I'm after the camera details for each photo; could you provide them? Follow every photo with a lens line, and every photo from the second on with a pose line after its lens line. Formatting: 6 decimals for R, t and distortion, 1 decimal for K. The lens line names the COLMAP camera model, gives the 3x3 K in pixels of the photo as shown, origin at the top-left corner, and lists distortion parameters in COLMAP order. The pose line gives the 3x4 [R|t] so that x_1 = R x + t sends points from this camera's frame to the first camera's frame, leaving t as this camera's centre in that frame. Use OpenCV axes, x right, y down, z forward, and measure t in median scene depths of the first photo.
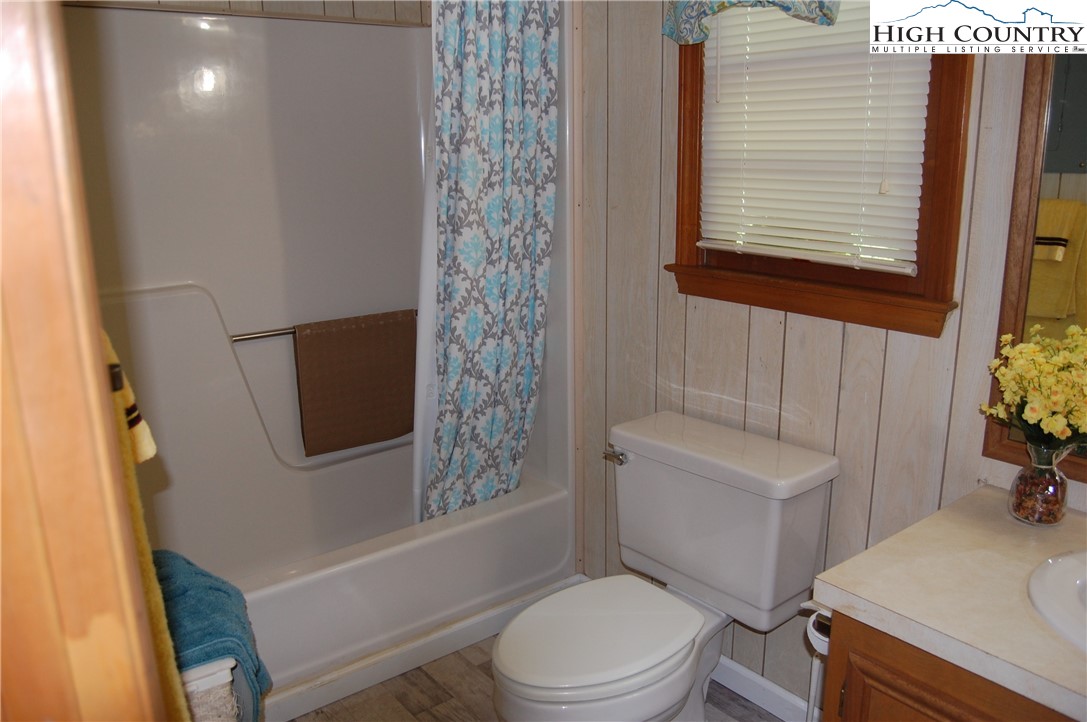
lens RADIAL K [[843.6, 0, 542.5], [0, 843.6, 364.4], [0, 0, 1]] dist [-0.090309, 0.028575]
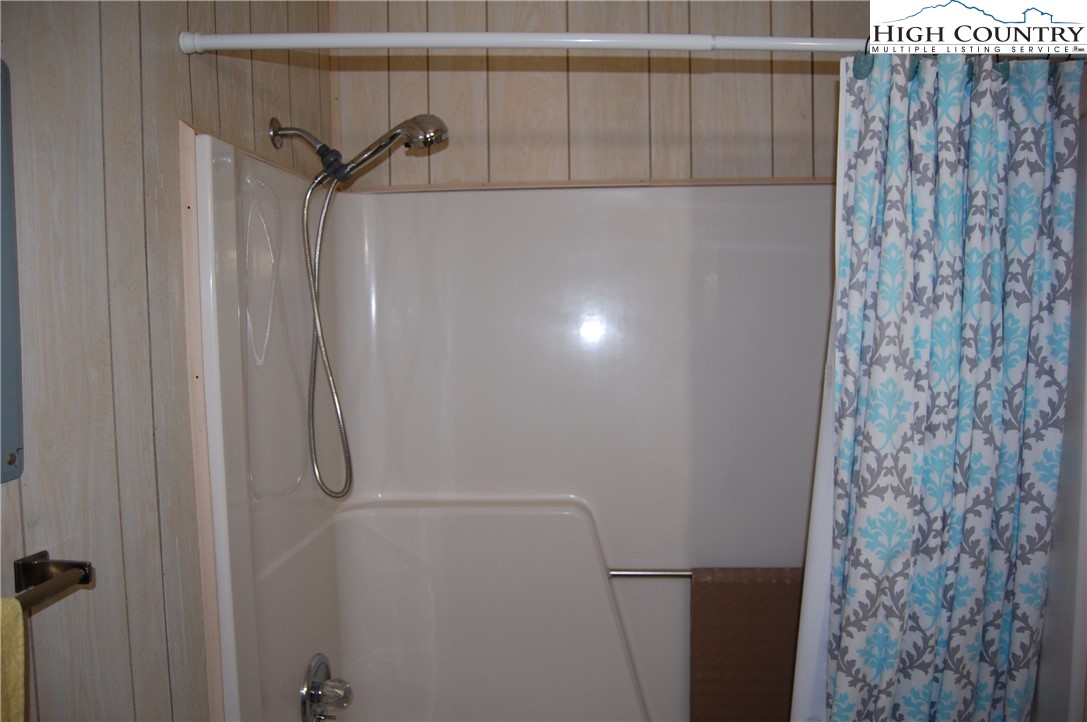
lens RADIAL K [[843.6, 0, 544.0], [0, 843.6, 371.4], [0, 0, 1]] dist [-0.090309, 0.028575]
pose [[0.754250, 0.050712, -0.654626, 0.120682], [-0.160779, 0.980924, -0.109258, -0.145204], [0.636598, 0.187658, 0.748016, 0.367177]]
